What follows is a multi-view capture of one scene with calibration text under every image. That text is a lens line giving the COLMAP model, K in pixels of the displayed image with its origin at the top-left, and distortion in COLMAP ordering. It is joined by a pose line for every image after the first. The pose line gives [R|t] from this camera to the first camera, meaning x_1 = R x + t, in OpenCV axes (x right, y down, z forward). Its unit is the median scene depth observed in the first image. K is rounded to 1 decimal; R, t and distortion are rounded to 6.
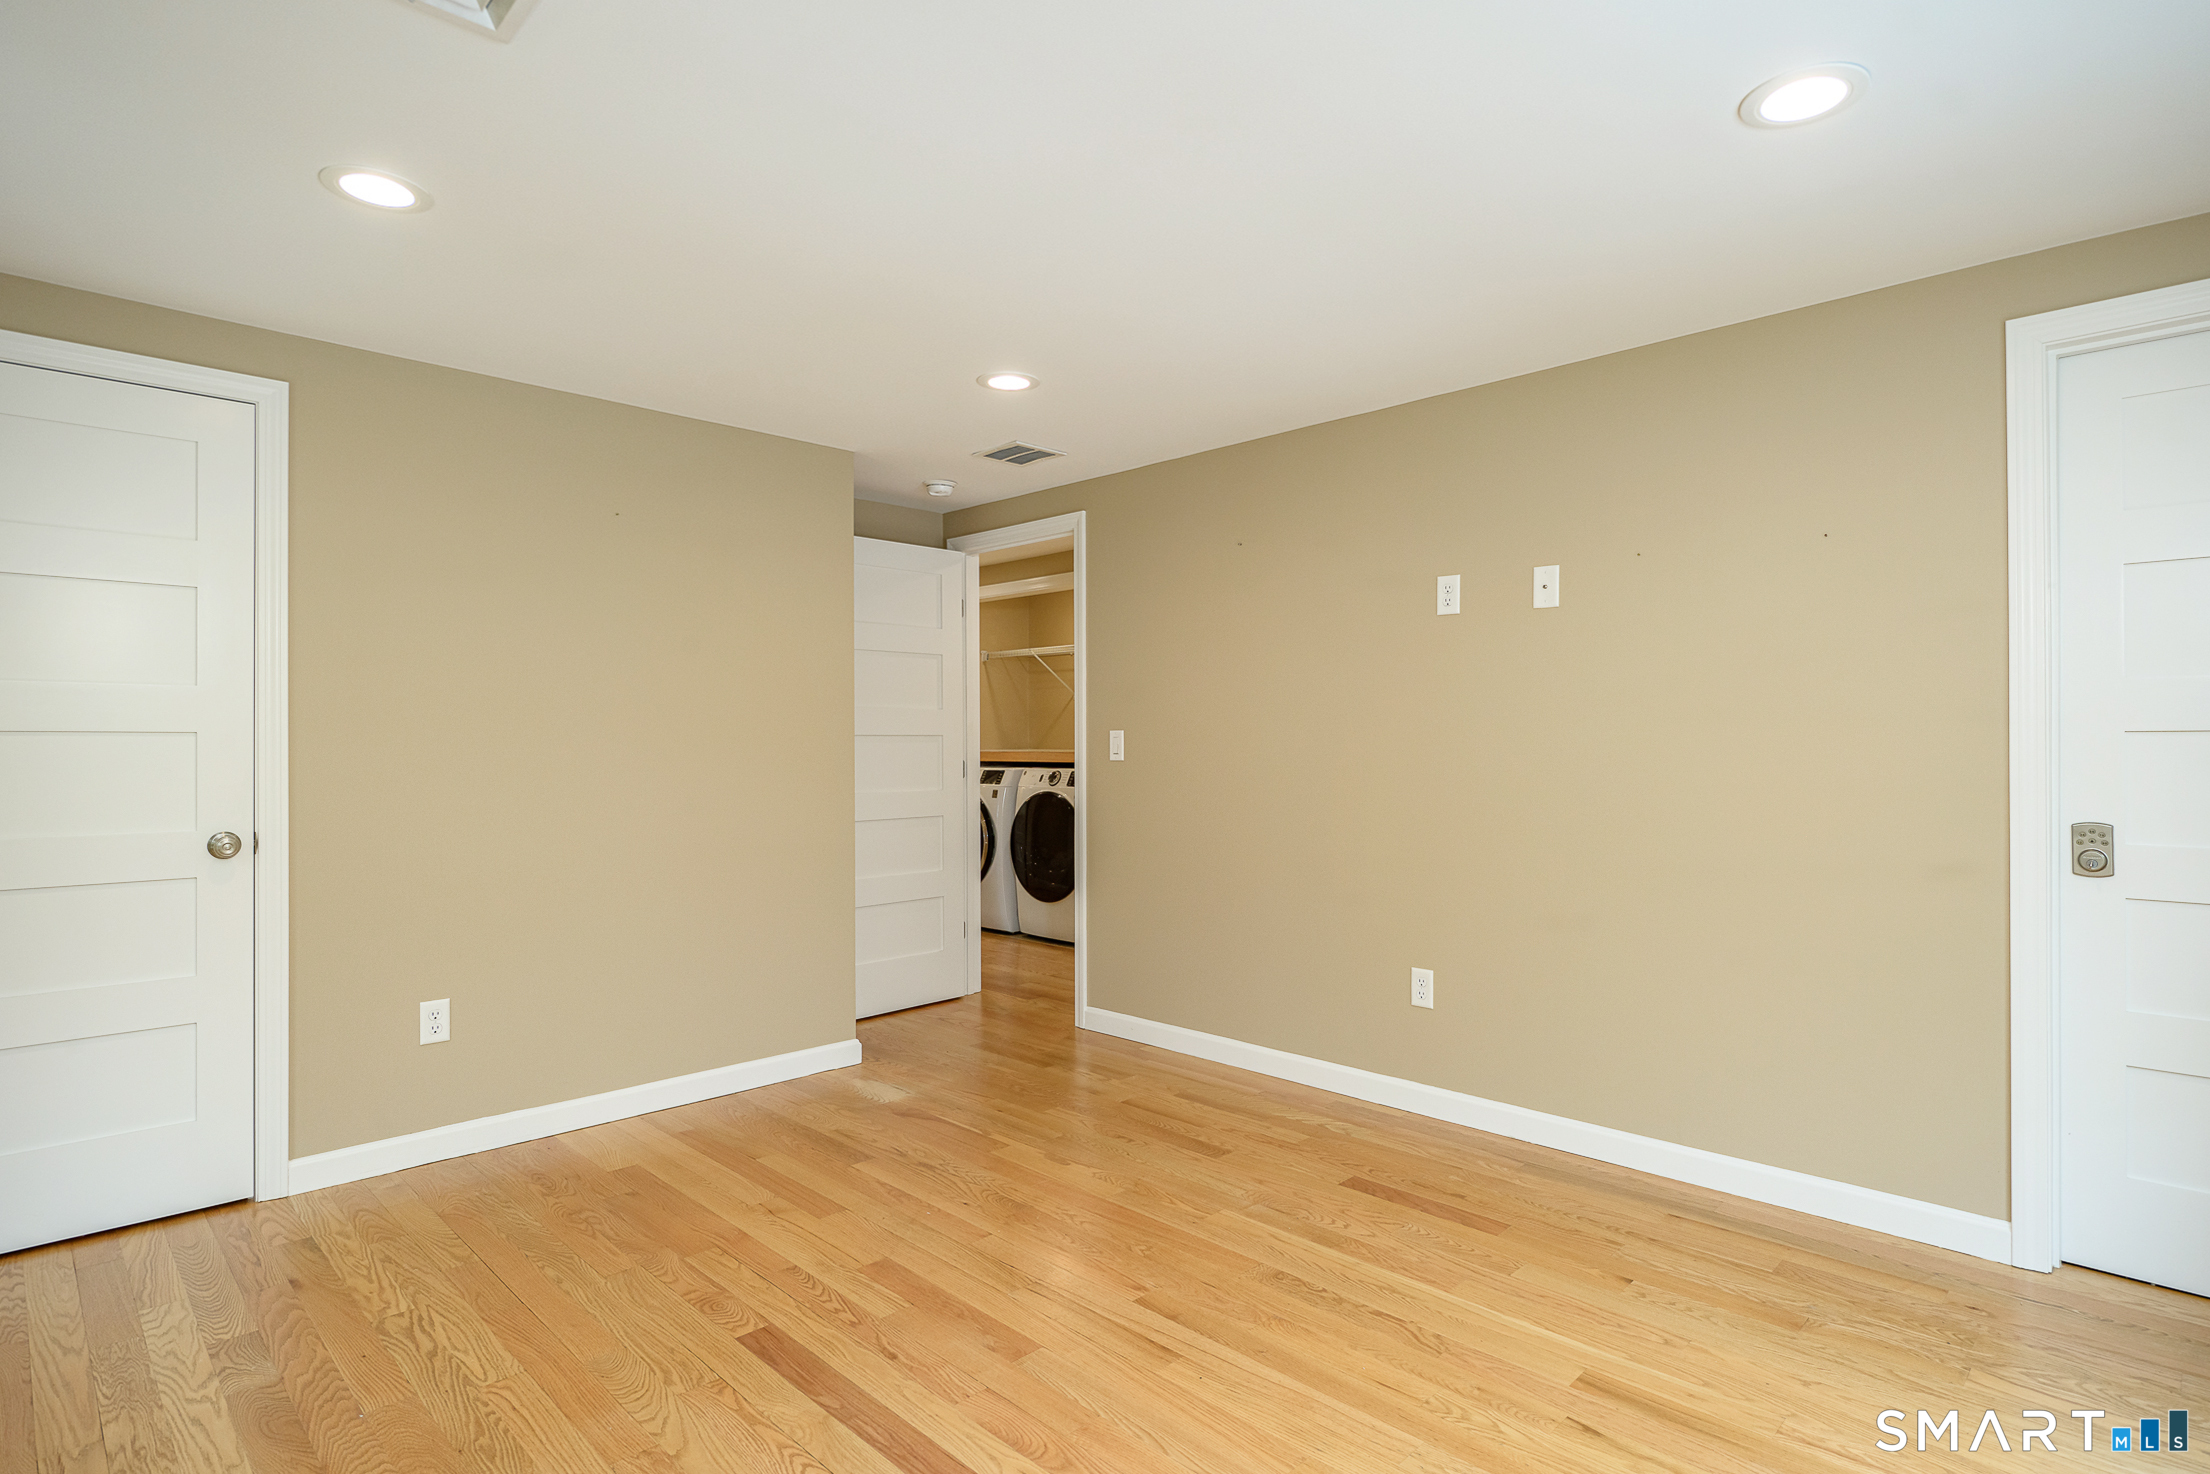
lens RADIAL K [[1131.1, 0, 1105.0], [0, 1131.1, 737.0], [0, 0, 1]] dist [-0.005883, -0.002596]
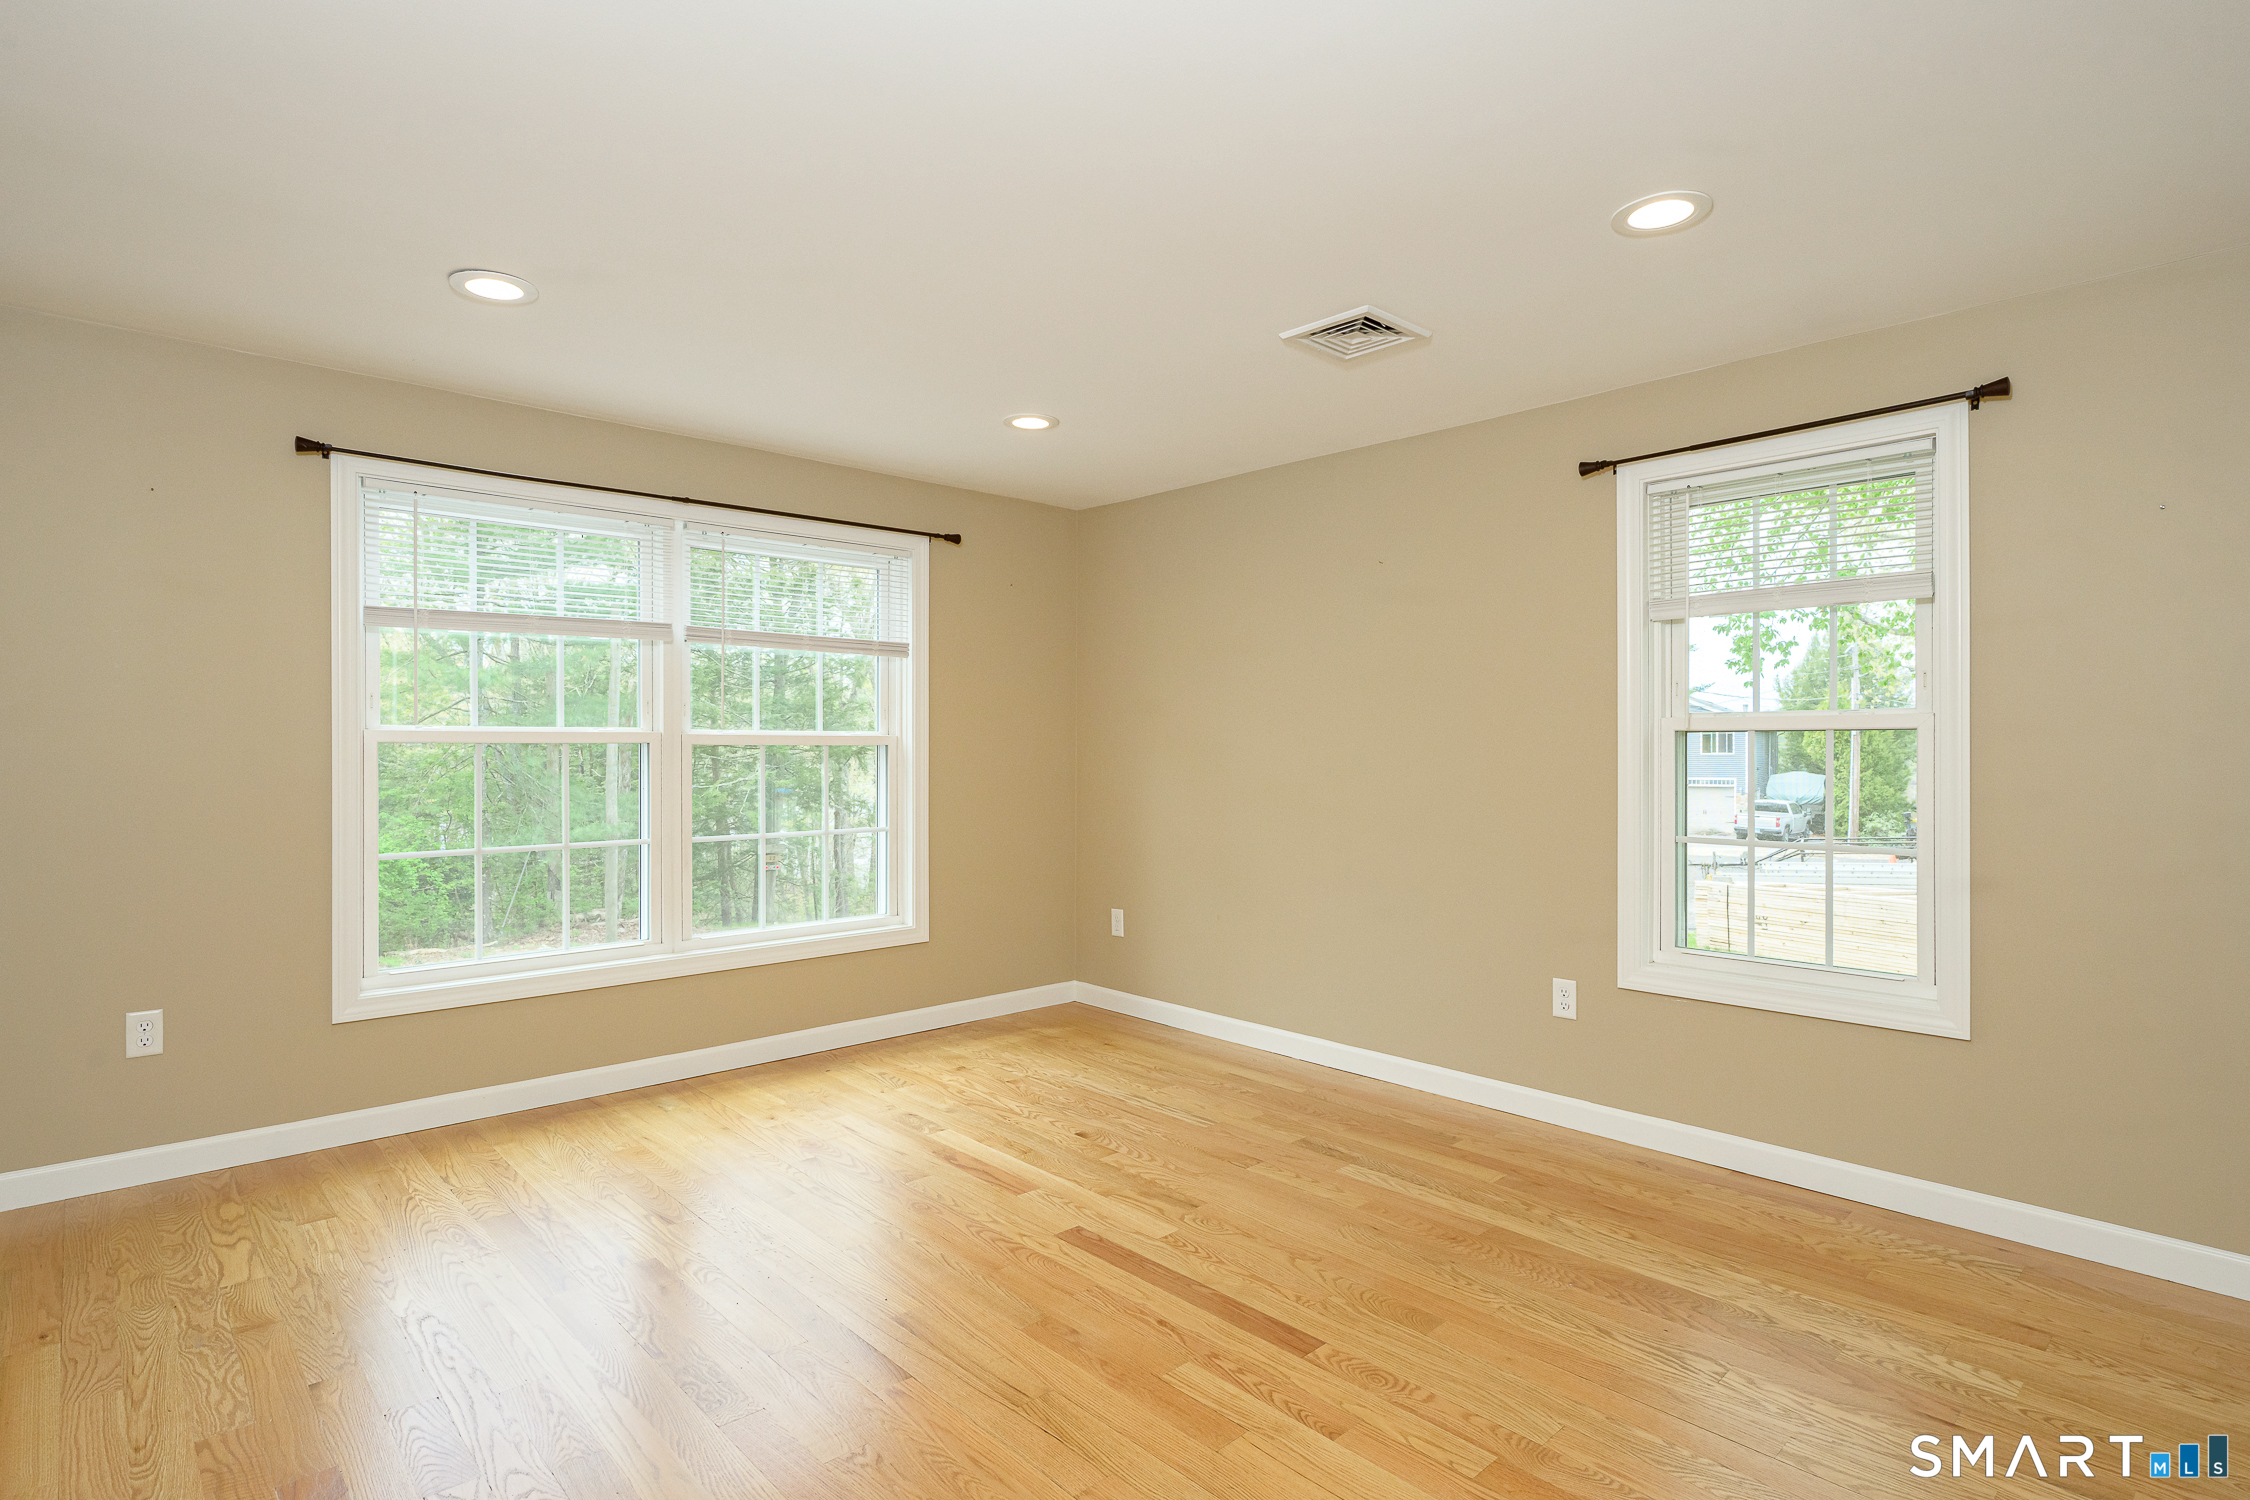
lens RADIAL K [[1151.6, 0, 1125.0], [0, 1151.6, 750.0], [0, 0, 1]] dist [-0.005883, -0.002596]
pose [[-0.999416, -0.001601, 0.034129, -0.185919], [-0.001698, 0.999995, -0.002816, 0.011996], [-0.034124, -0.002872, -0.999413, 2.046846]]
